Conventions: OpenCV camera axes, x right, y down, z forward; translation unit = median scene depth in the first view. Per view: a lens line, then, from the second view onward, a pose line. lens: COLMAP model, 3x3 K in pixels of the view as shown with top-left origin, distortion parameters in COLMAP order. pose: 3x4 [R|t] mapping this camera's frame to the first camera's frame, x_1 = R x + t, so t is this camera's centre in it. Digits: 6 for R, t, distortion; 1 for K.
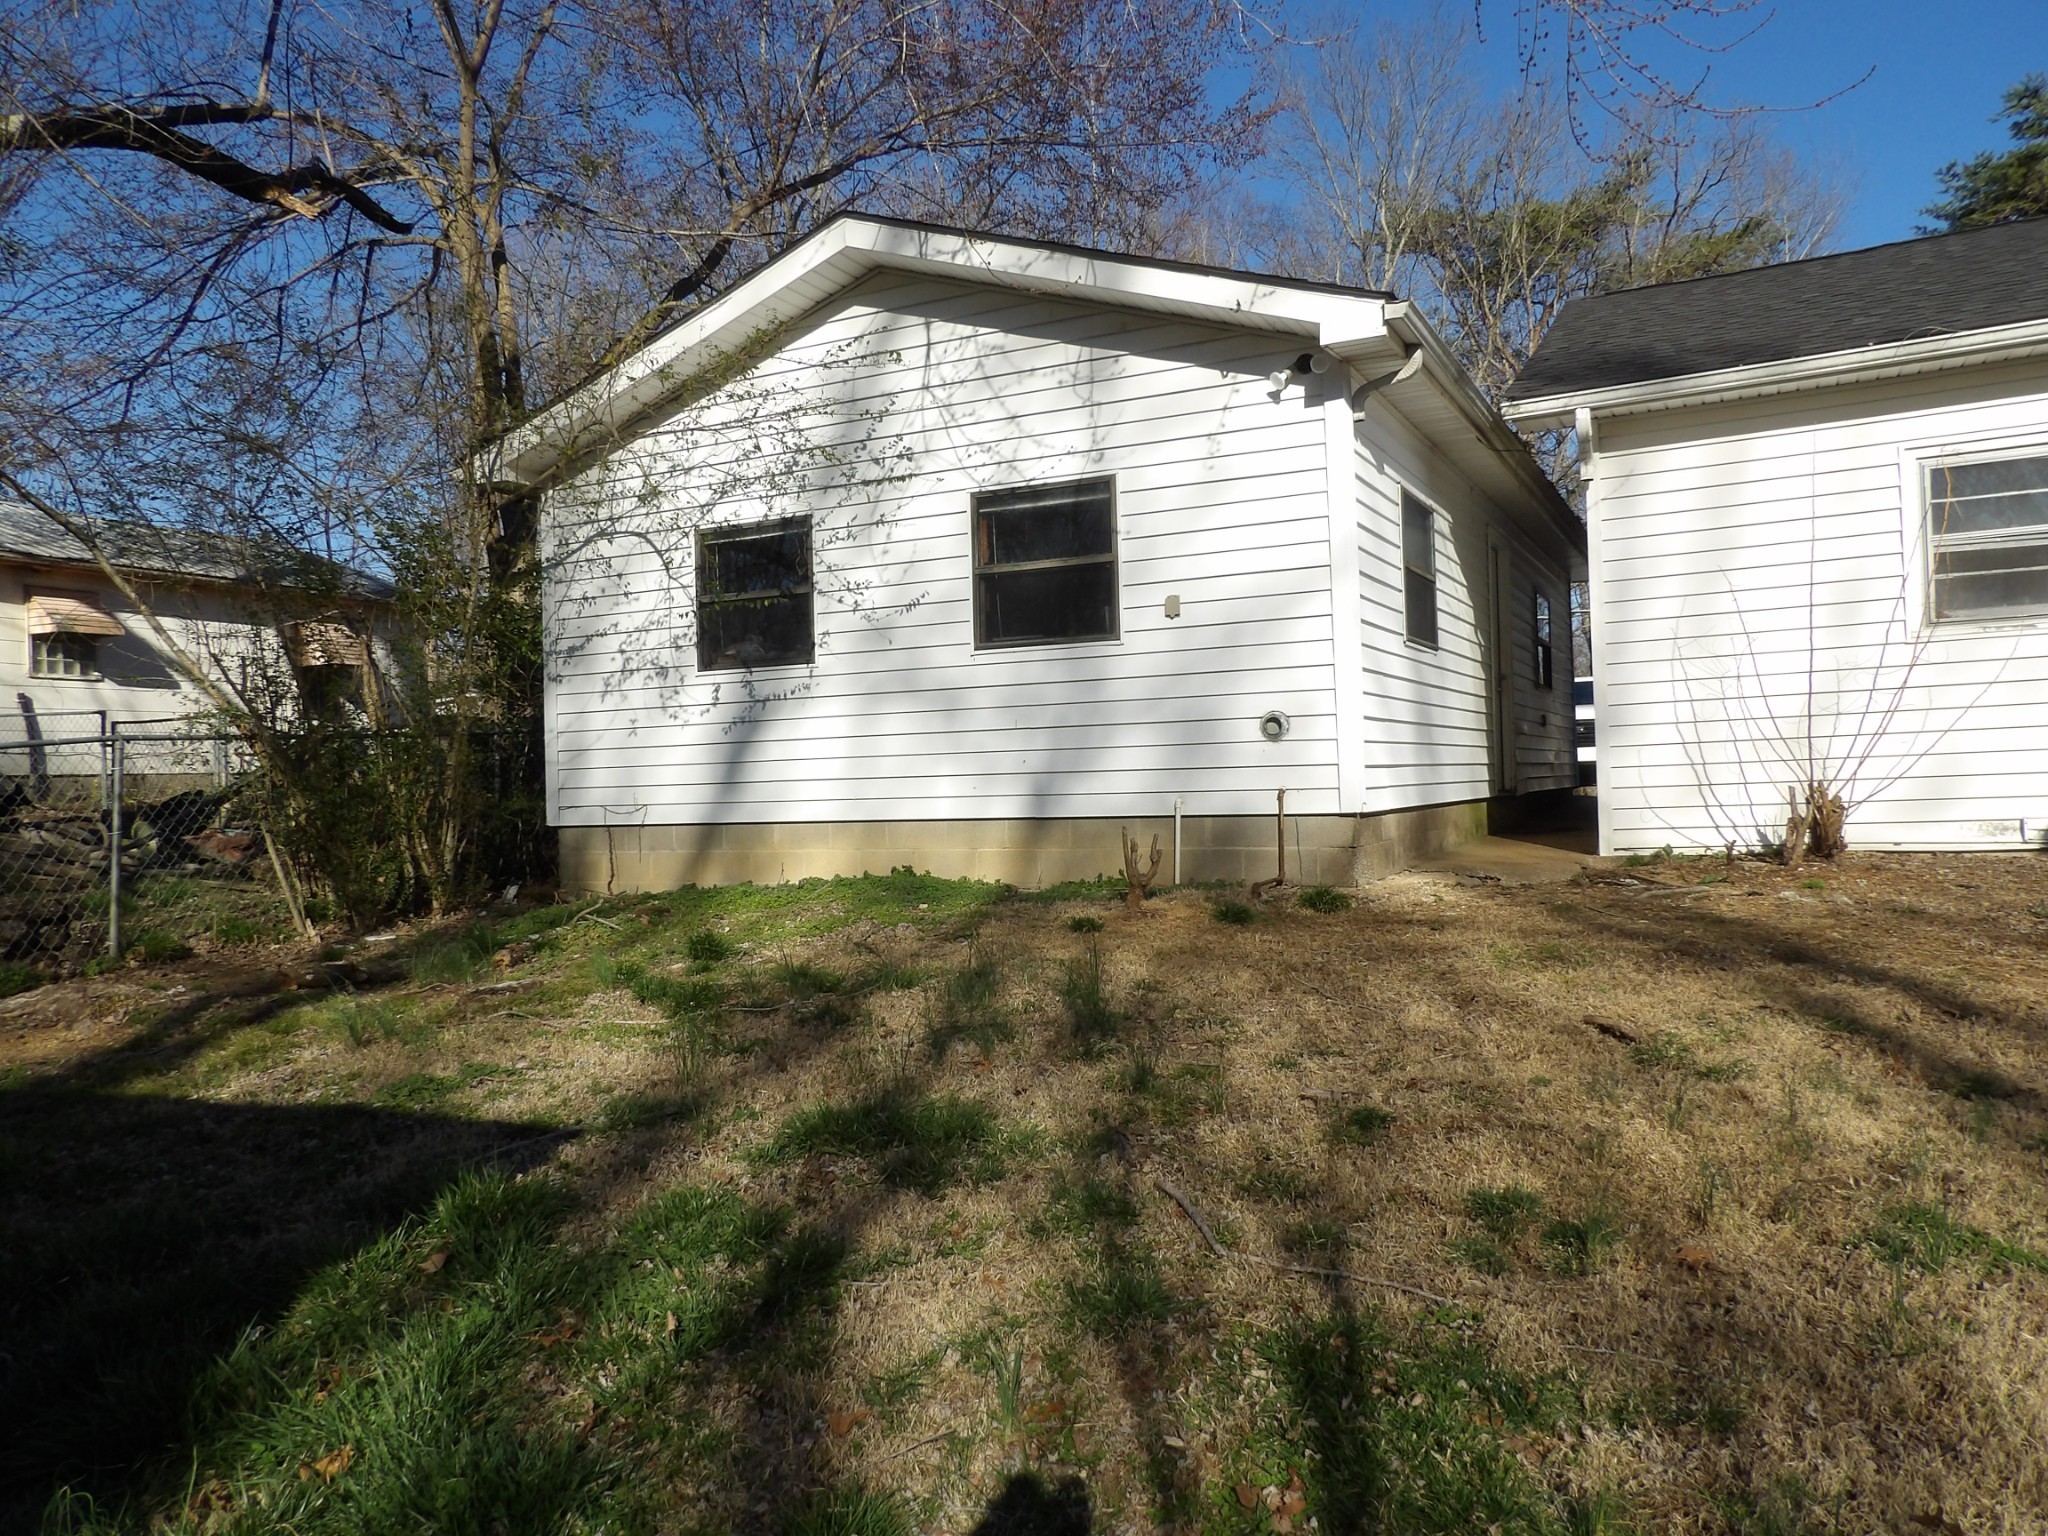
lens RADIAL K [[1456.1, 0, 1022.4], [0, 1456.1, 759.7], [0, 0, 1]] dist [-0.039254, 0.039255]
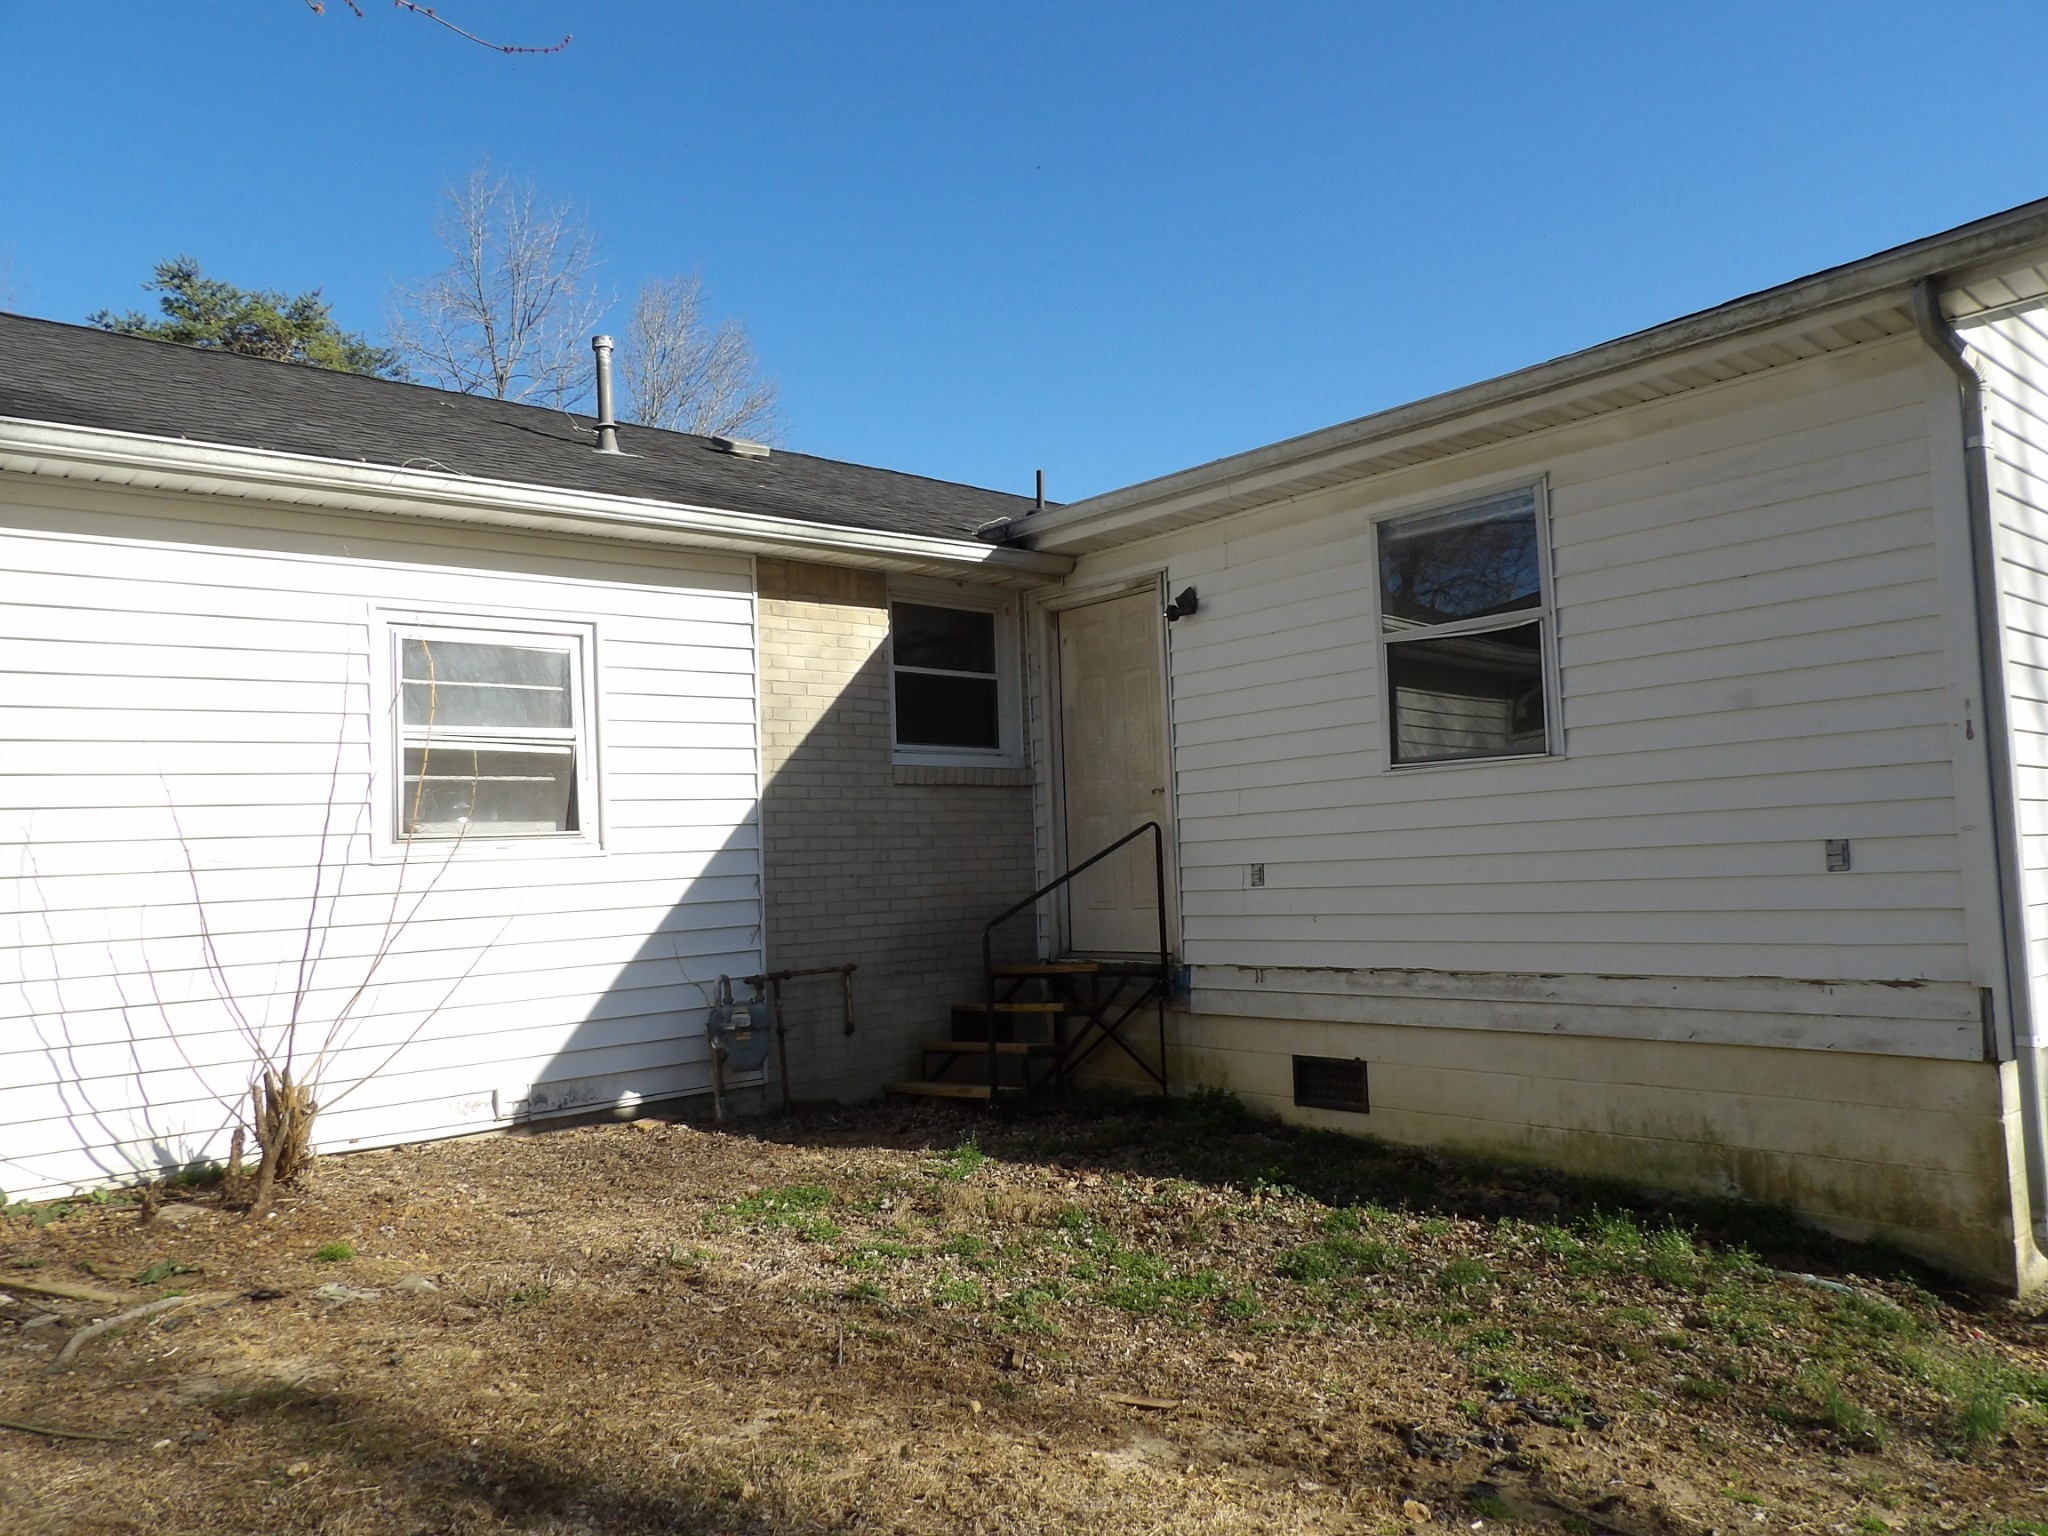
lens RADIAL K [[1456.1, 0, 1036.8], [0, 1456.1, 774.2], [0, 0, 1]] dist [-0.039254, 0.039255]
pose [[0.376006, 0.078383, 0.923296, 0.049595], [0.012952, 0.995874, -0.089820, -0.055474], [-0.926527, 0.045732, 0.373440, 0.397823]]
